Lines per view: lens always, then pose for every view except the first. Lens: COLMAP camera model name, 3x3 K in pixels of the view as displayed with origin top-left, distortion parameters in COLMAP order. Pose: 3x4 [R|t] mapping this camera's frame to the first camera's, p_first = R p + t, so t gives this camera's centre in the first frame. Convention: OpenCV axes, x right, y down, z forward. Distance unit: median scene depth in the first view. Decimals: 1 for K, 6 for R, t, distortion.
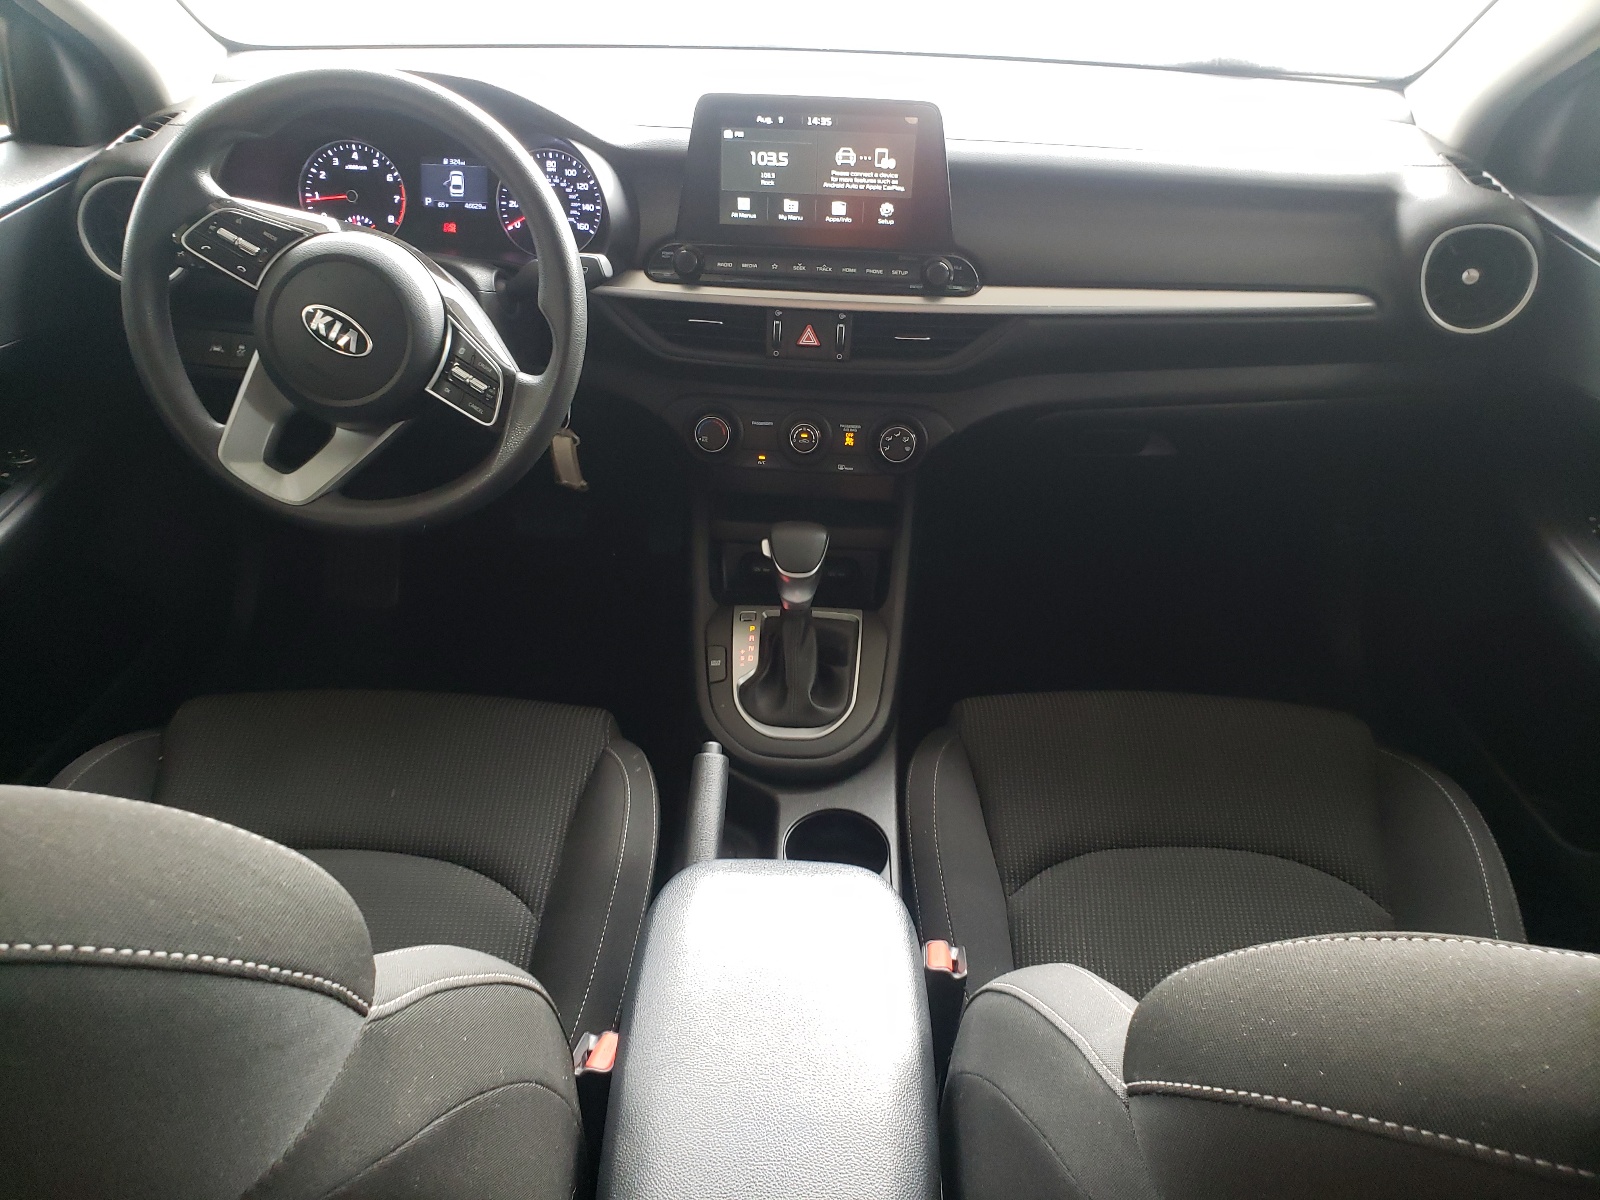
lens RADIAL K [[1235.5, 0, 783.9], [0, 1235.5, 599.4], [0, 0, 1]] dist [-0.010493, -0.000239]
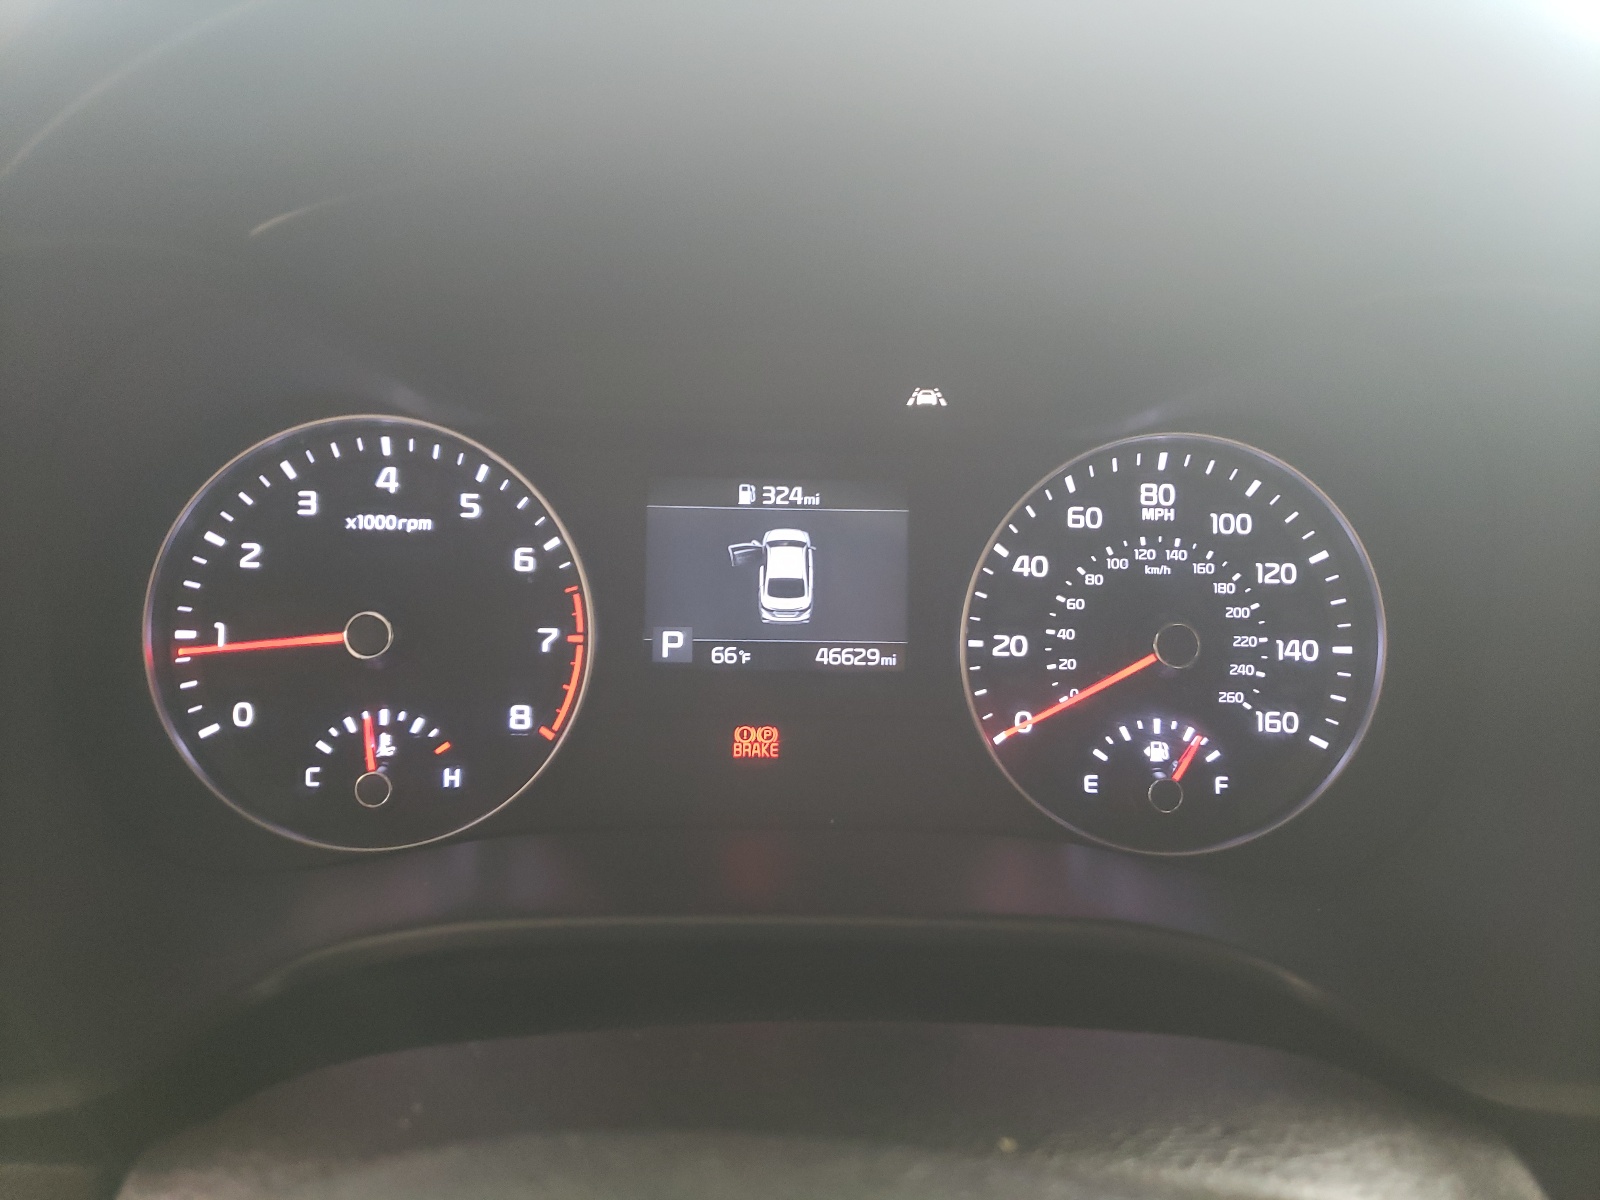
lens RADIAL K [[1235.5, 0, 809.4], [0, 1235.5, 612.5], [0, 0, 1]] dist [-0.010493, -0.000239]
pose [[0.997683, -0.027316, 0.062306, -0.277438], [0.044822, 0.952899, -0.299958, -0.253482], [-0.051177, 0.302056, 0.951916, 0.760404]]
